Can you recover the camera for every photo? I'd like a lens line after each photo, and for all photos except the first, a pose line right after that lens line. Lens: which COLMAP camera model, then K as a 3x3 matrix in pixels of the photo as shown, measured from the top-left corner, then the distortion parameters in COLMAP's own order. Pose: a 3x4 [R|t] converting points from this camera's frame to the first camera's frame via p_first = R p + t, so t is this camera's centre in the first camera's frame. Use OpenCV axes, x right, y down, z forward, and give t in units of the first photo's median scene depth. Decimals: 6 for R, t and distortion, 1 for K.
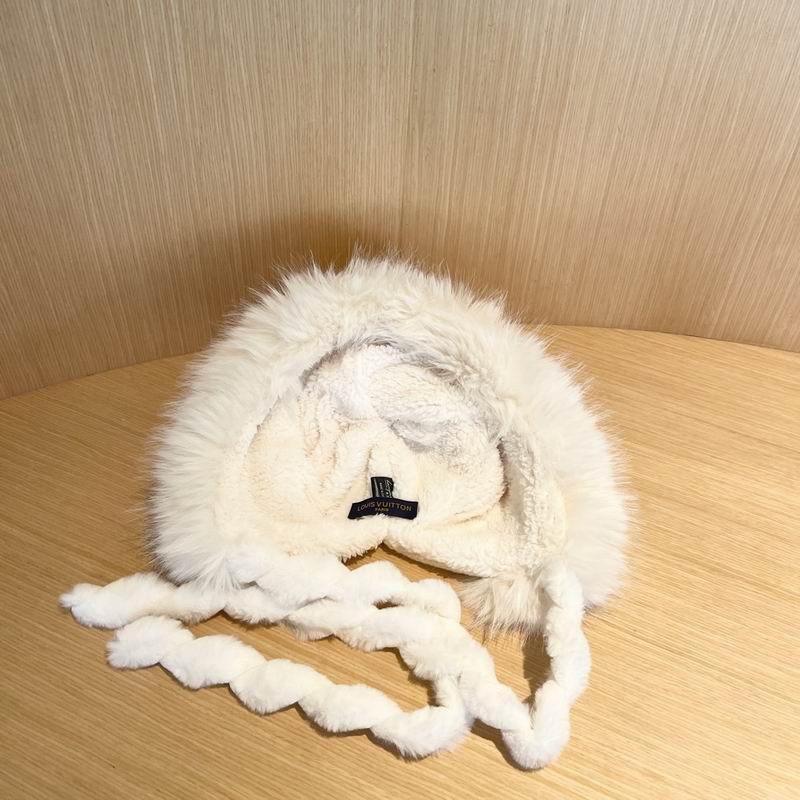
lens RADIAL K [[816.0, 0, 398.5], [0, 816.0, 398.7], [0, 0, 1]] dist [0.024258, 0.000000]
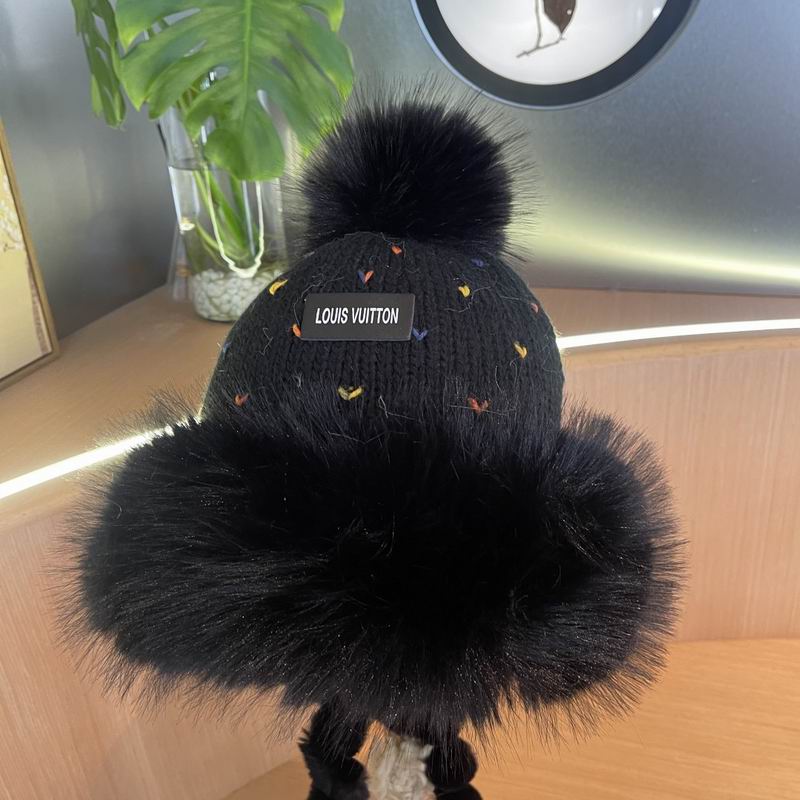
lens RADIAL K [[816.0, 0, 400.5], [0, 816.0, 400.0], [0, 0, 1]] dist [0.024258, 0.000000]
pose [[0.982723, -0.167267, 0.079229, -0.174138], [0.183153, 0.940518, -0.286147, -0.188818], [-0.026653, 0.295715, 0.954904, -0.261272]]
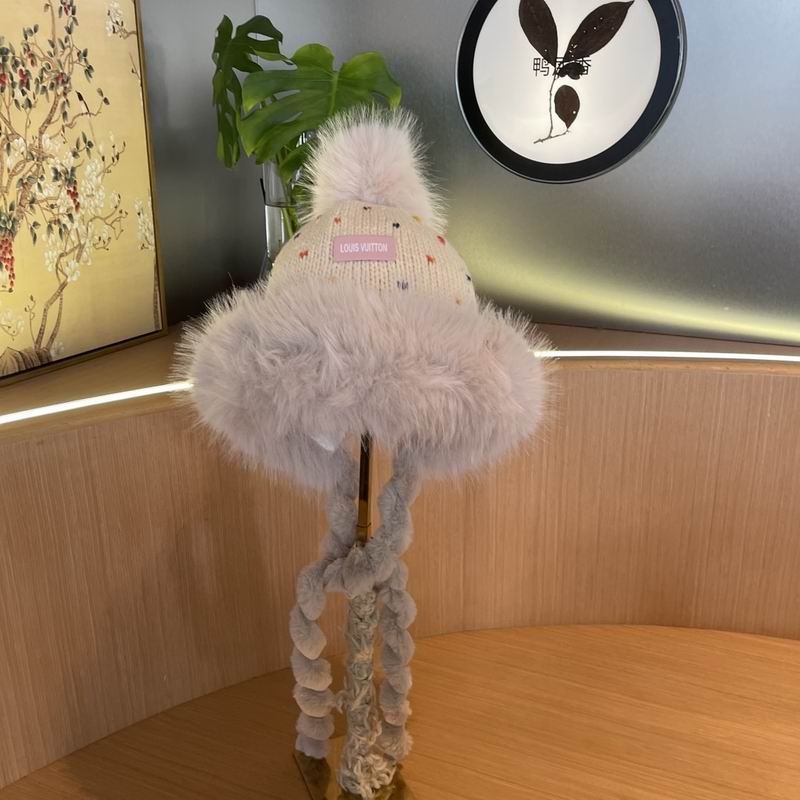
lens RADIAL K [[816.0, 0, 393.5], [0, 816.0, 395.1], [0, 0, 1]] dist [0.024258, 0.000000]
pose [[0.998026, -0.062712, 0.003493, -0.126549], [0.058364, 0.905393, -0.420543, 0.154254], [0.023210, 0.419917, 0.907266, -0.532852]]
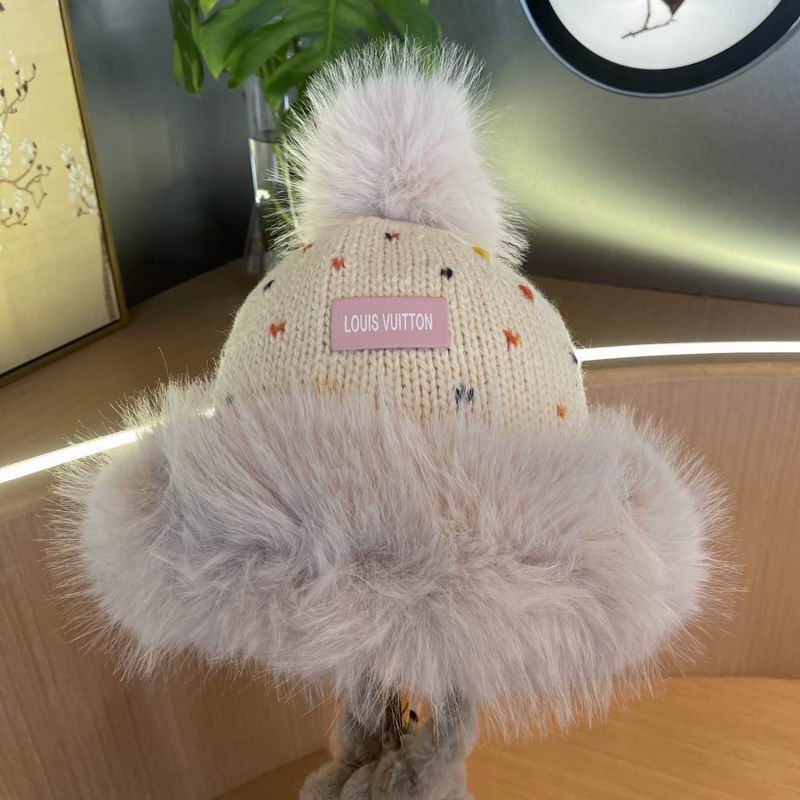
lens RADIAL K [[816.0, 0, 408.2], [0, 816.0, 407.9], [0, 0, 1]] dist [0.024258, 0.000000]
pose [[0.996078, -0.085535, -0.022629, -0.128622], [0.076649, 0.961966, -0.262194, -0.223900], [0.044195, 0.259431, 0.964750, -0.222998]]
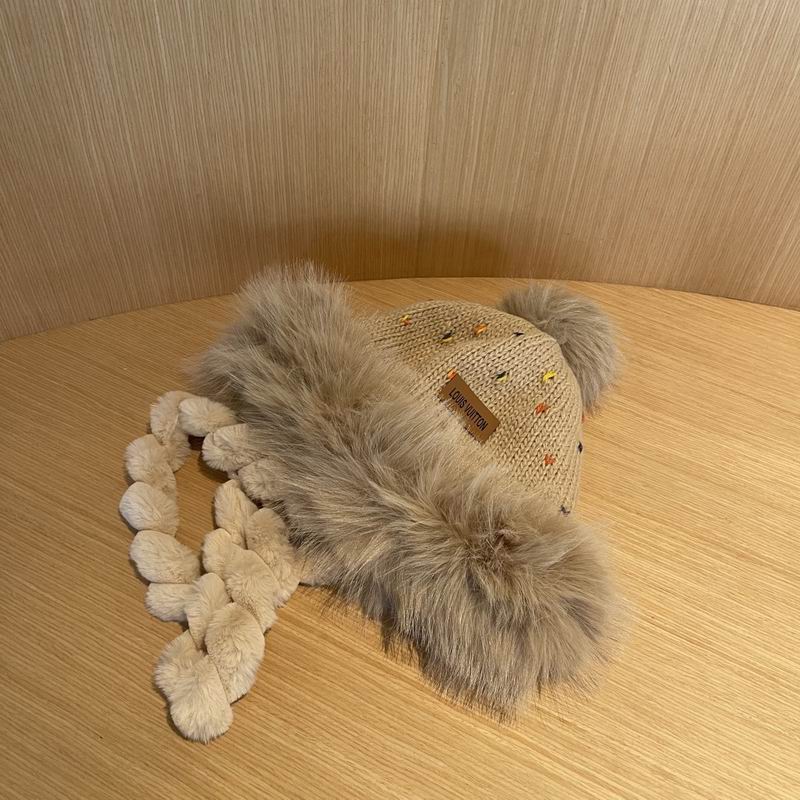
lens RADIAL K [[816.0, 0, 398.4], [0, 816.0, 405.0], [0, 0, 1]] dist [0.024258, 0.000000]
pose [[0.998829, 0.039701, -0.027644, 0.010054], [-0.037229, 0.995700, 0.084831, -0.027002], [0.030893, -0.083702, 0.996012, 0.060443]]
